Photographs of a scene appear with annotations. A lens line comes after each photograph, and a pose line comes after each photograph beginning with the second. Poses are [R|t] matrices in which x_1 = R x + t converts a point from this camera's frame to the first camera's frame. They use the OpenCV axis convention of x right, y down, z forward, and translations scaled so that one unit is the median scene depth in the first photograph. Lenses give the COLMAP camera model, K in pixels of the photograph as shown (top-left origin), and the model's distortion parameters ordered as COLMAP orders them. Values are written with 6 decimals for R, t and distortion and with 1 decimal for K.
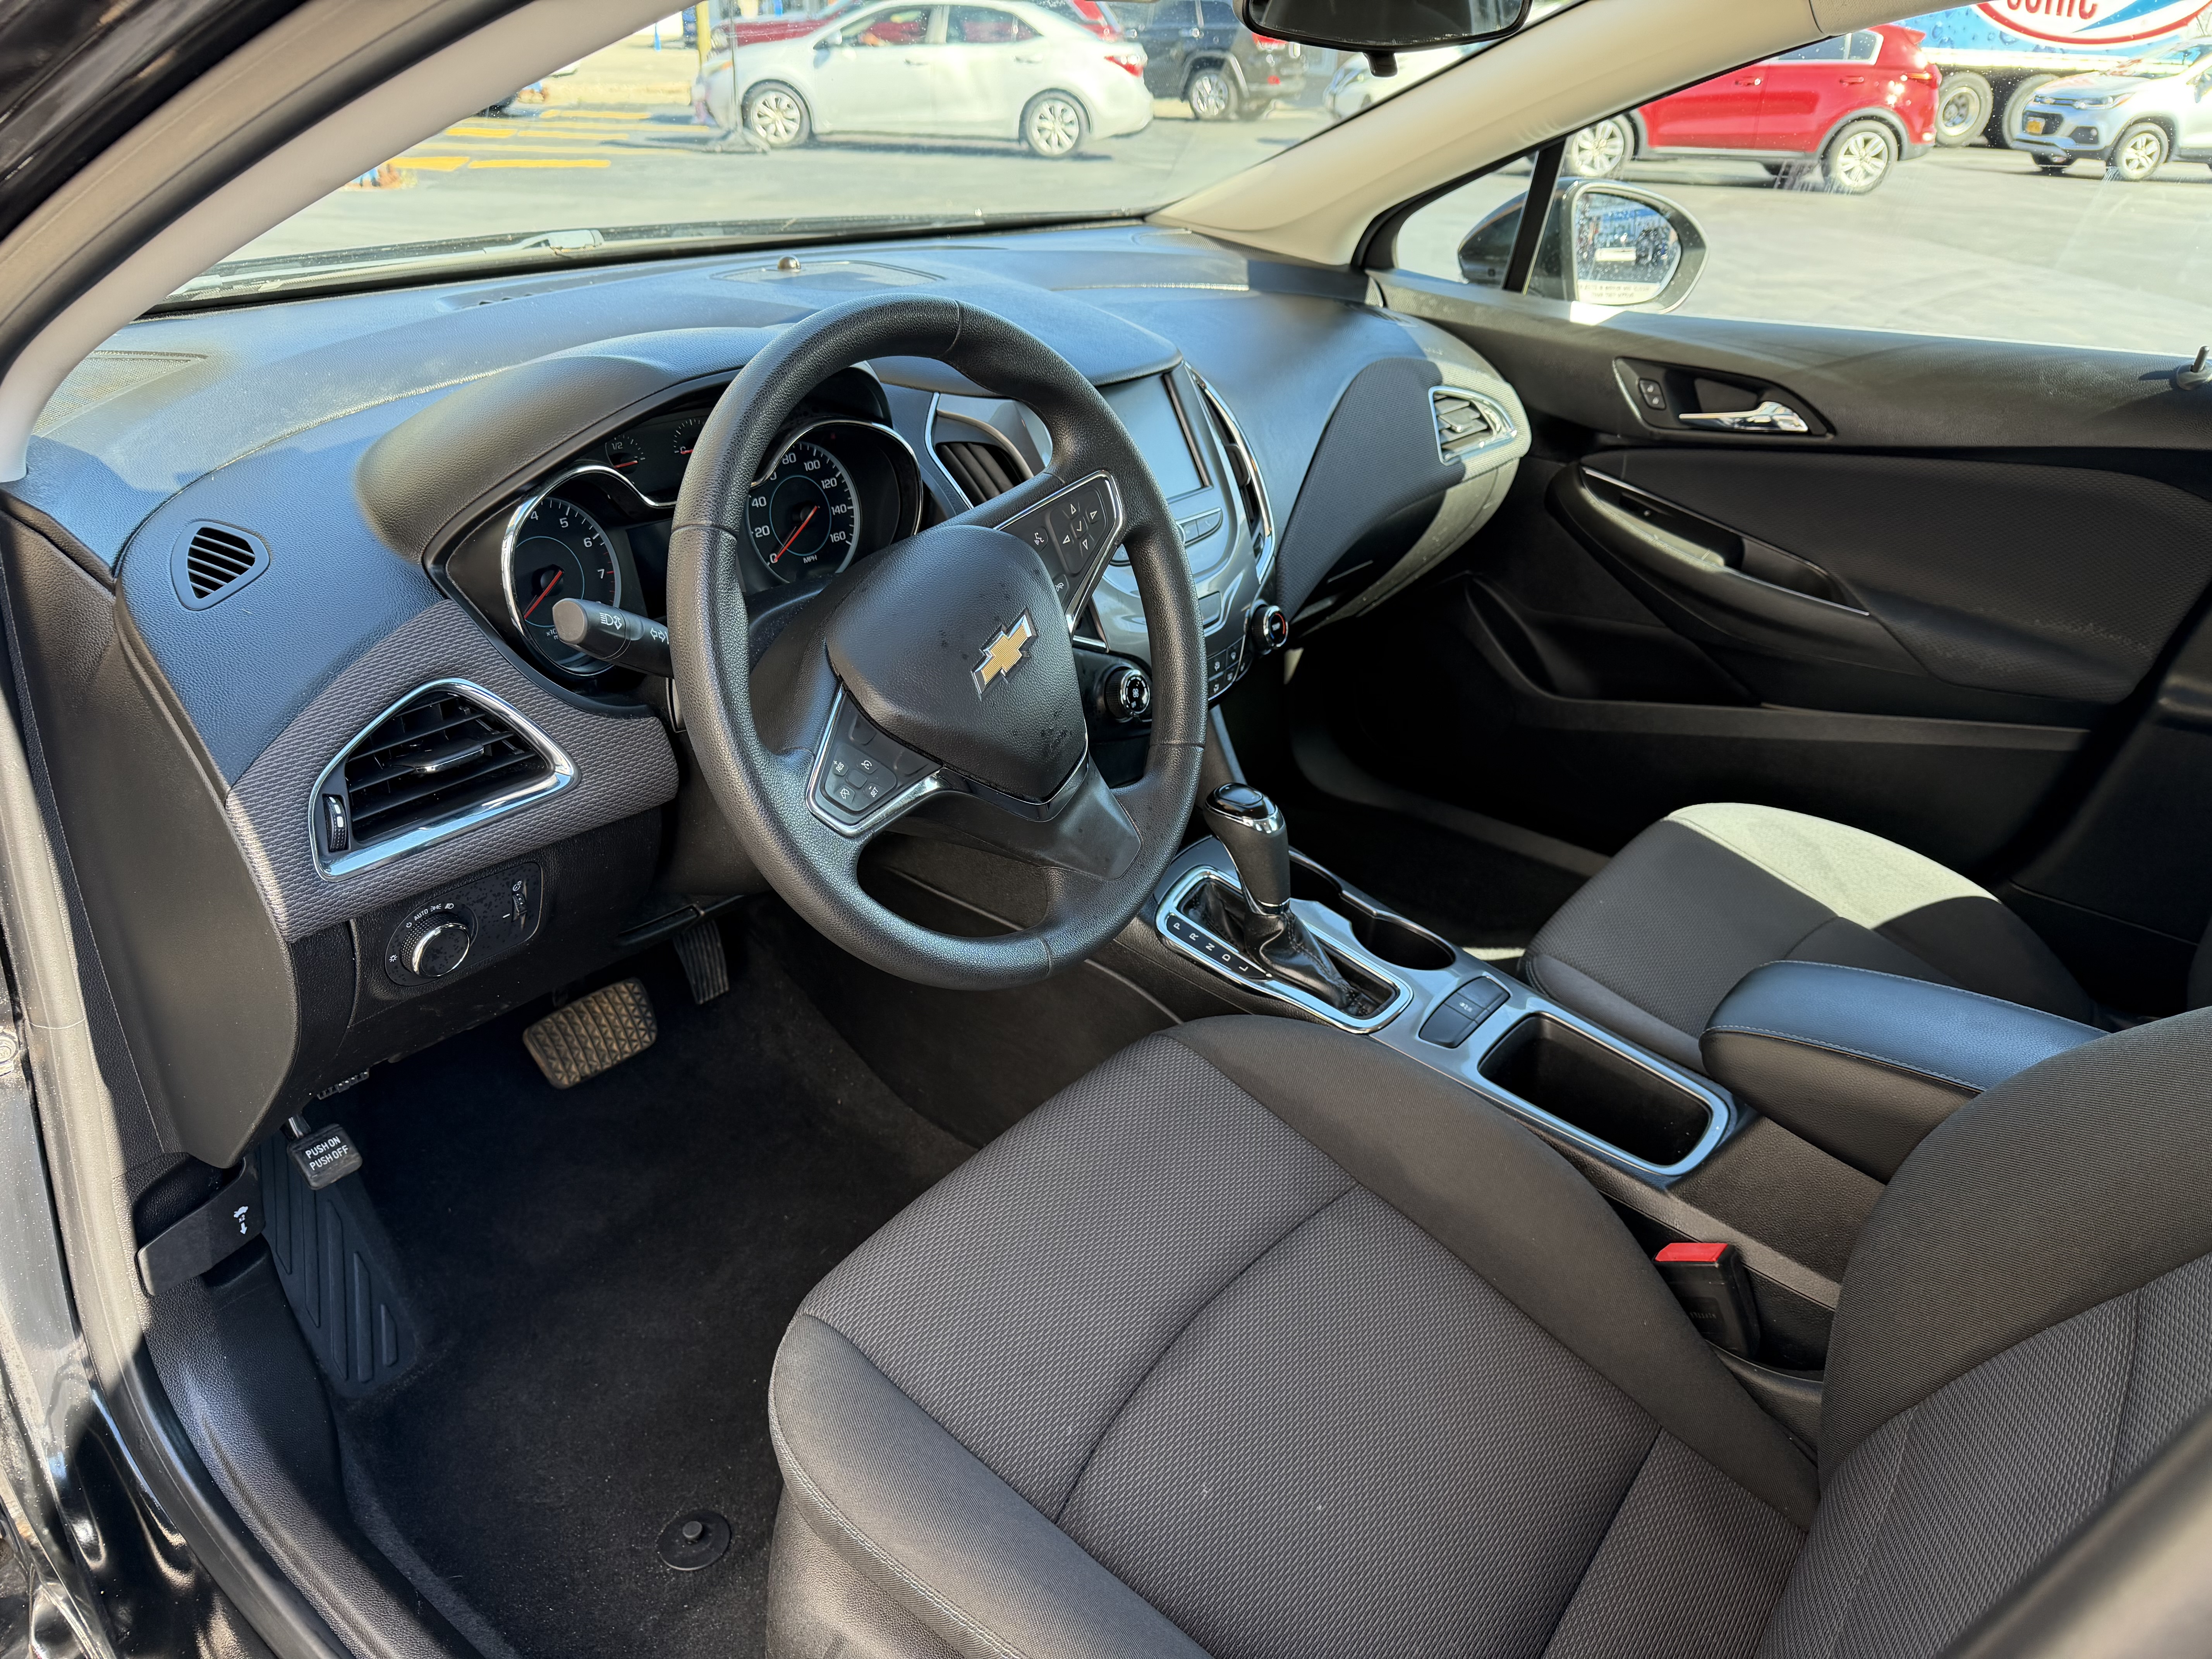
lens RADIAL K [[1657.8, 0, 1107.2], [0, 1657.8, 874.6], [0, 0, 1]] dist [-0.043703, -0.000367]
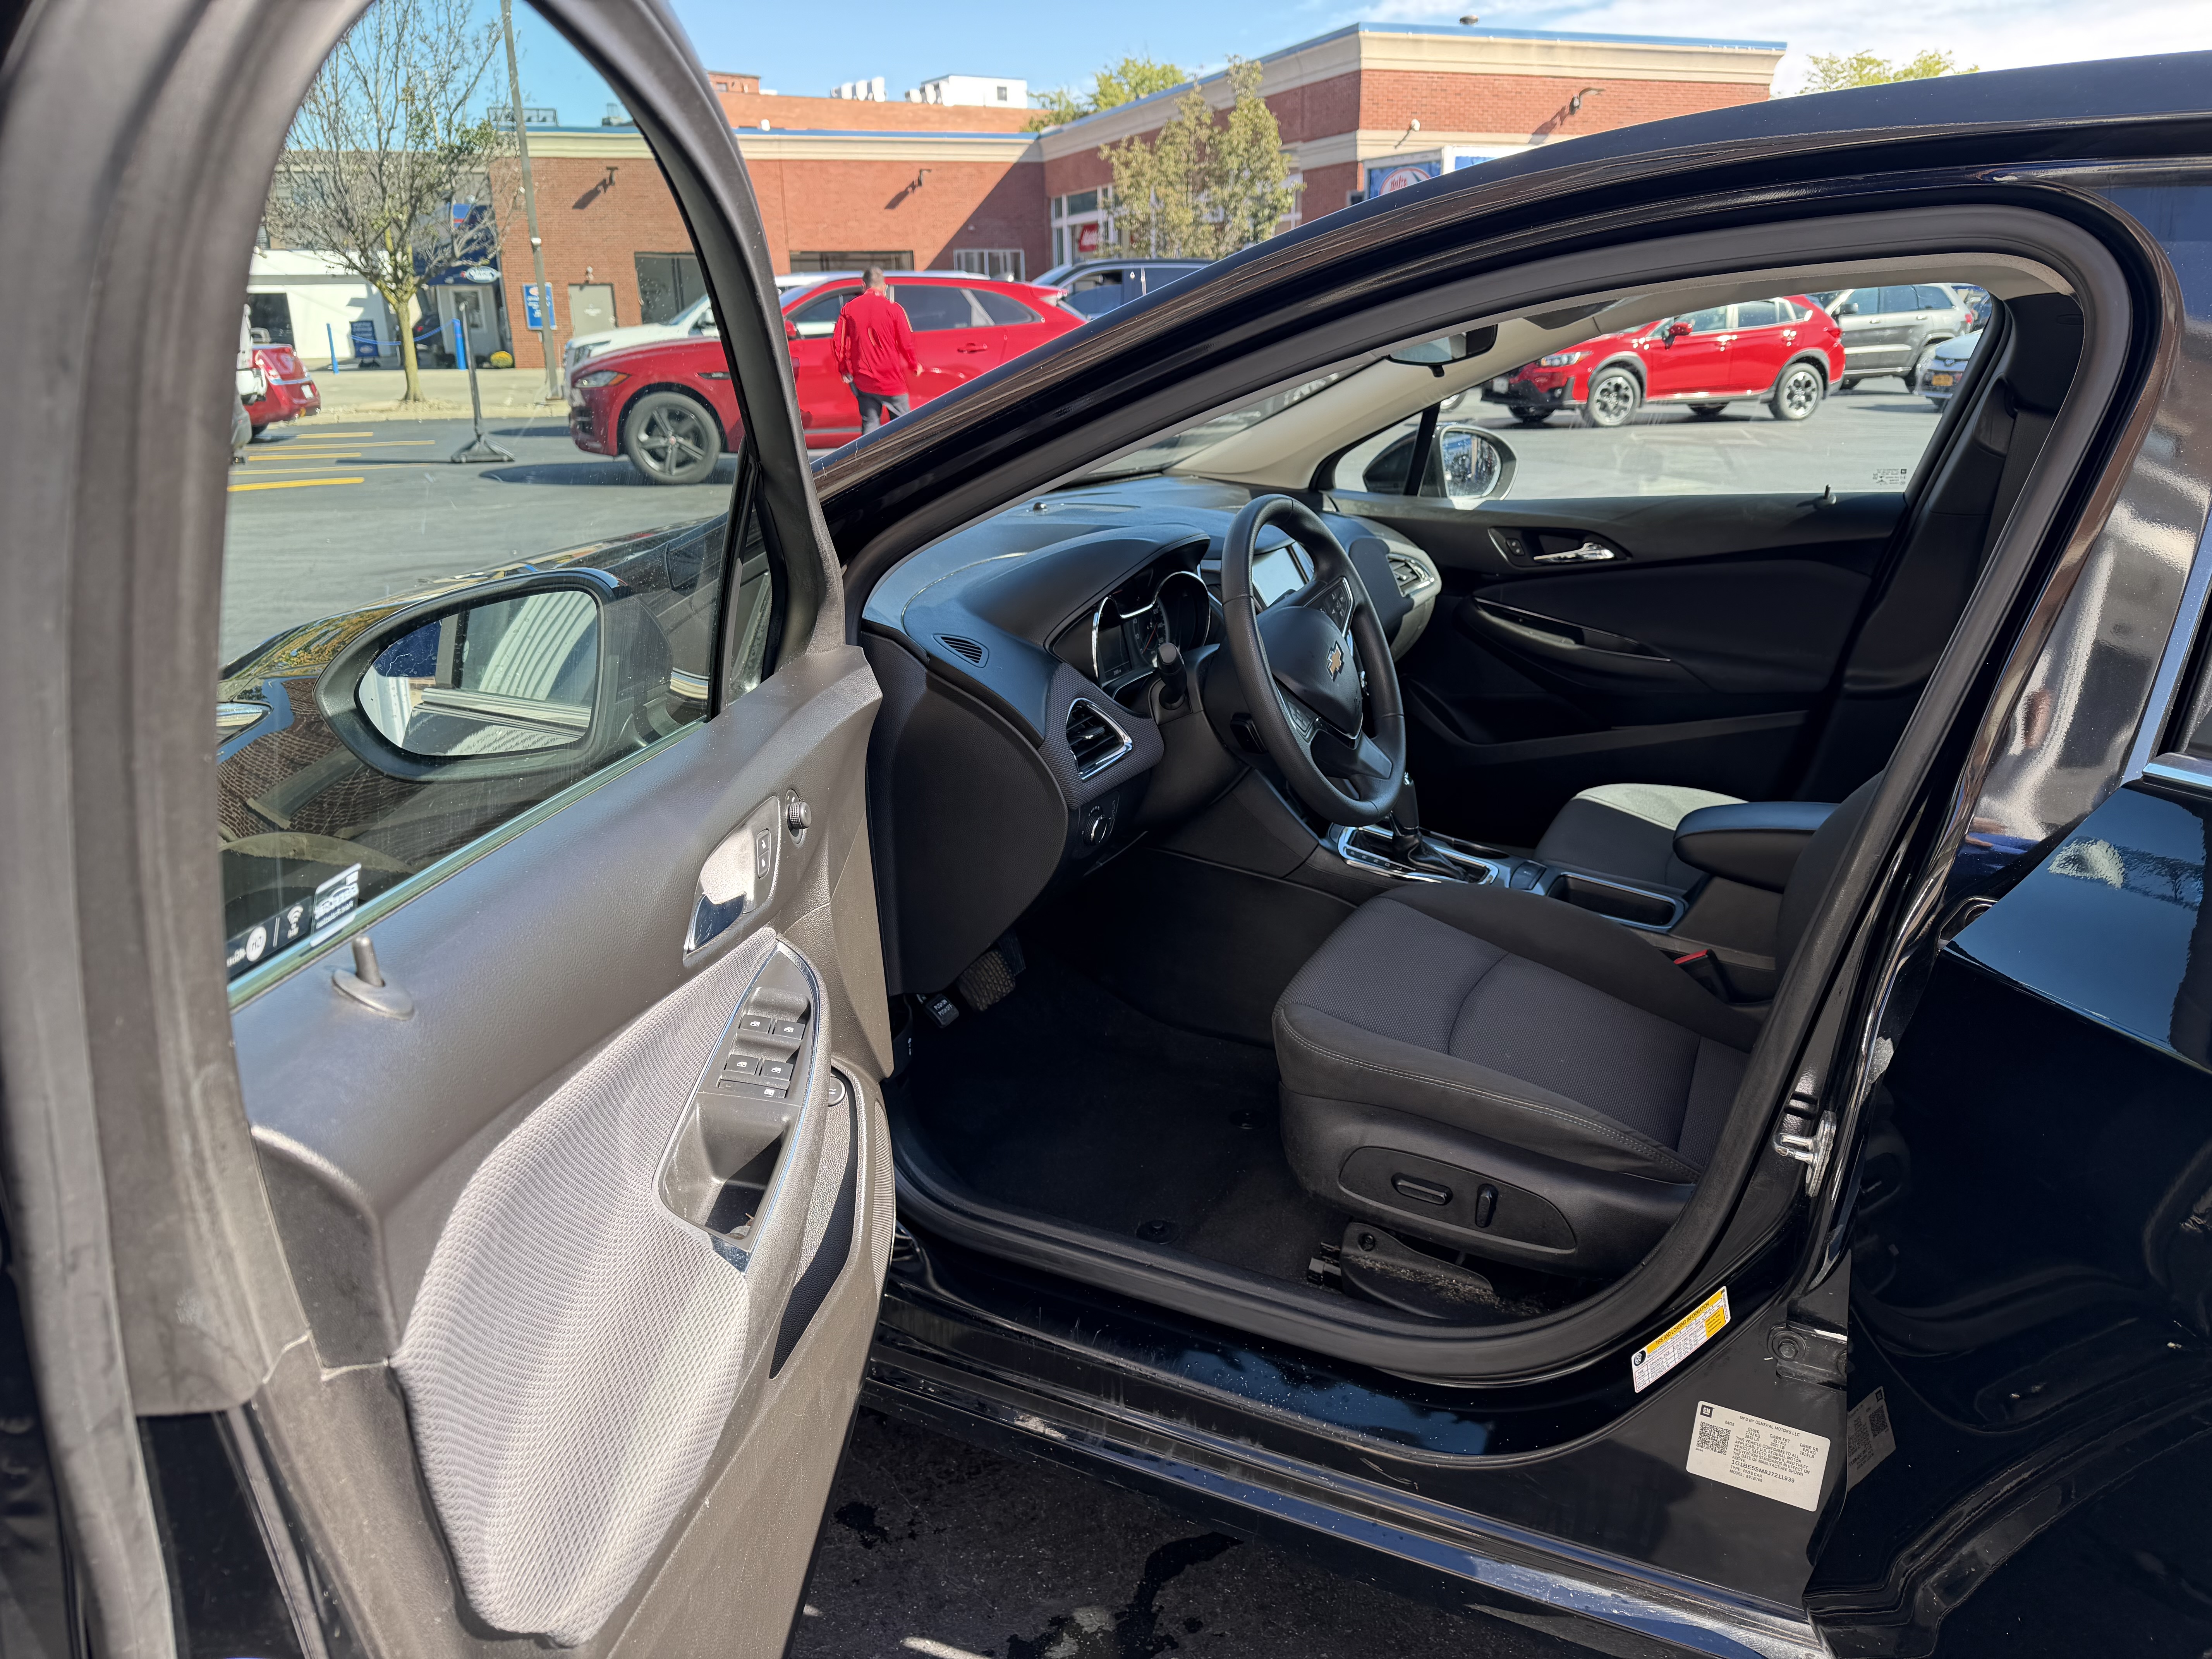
lens RADIAL K [[1588.0, 0, 1117.4], [0, 1588.0, 822.5], [0, 0, 1]] dist [0.011136, -0.012085]
pose [[0.978648, -0.110499, 0.173315, -0.359817], [0.138575, 0.977457, -0.159293, 0.172642], [-0.151807, 0.179909, 0.971899, -0.426654]]
